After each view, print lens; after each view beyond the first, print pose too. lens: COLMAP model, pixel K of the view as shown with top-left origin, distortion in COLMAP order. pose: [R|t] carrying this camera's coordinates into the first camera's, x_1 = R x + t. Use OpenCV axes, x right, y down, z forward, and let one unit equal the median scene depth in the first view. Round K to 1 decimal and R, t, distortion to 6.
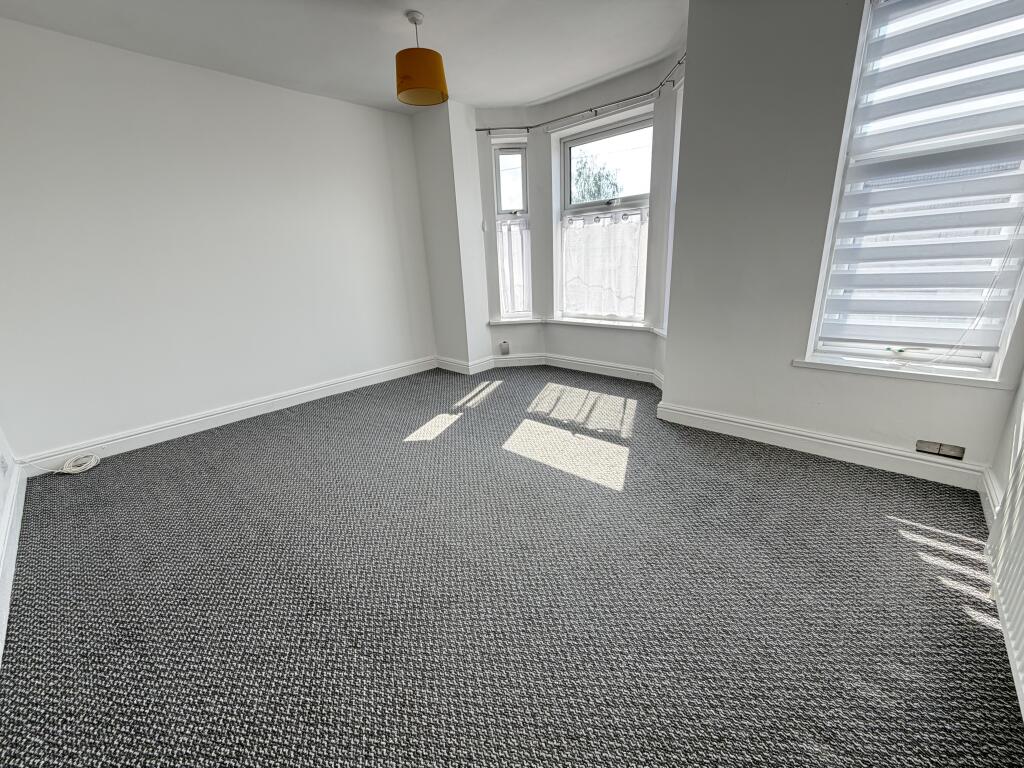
lens RADIAL K [[409.9, 0, 509.4], [0, 409.9, 382.6], [0, 0, 1]] dist [-0.000766, -0.000013]
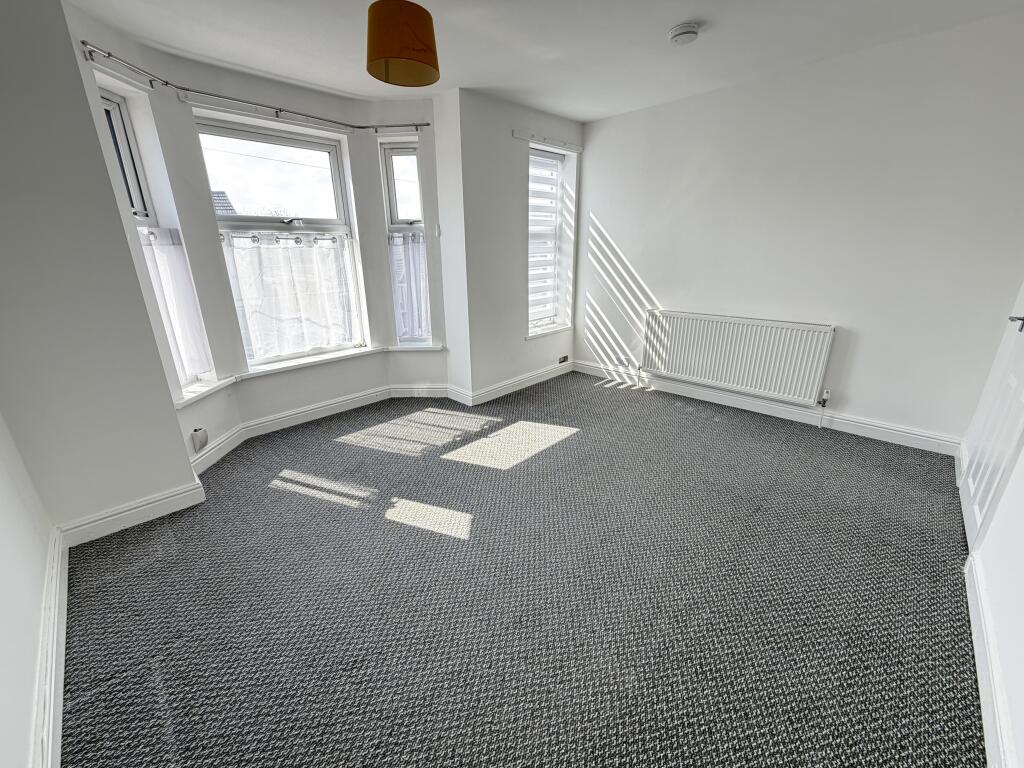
lens RADIAL K [[409.9, 0, 509.4], [0, 409.9, 382.6], [0, 0, 1]] dist [-0.000766, -0.000013]
pose [[0.020725, -0.262642, 0.964671, -0.778736], [0.302487, 0.921304, 0.244337, -0.236851], [-0.952928, 0.286737, 0.098540, 0.680409]]
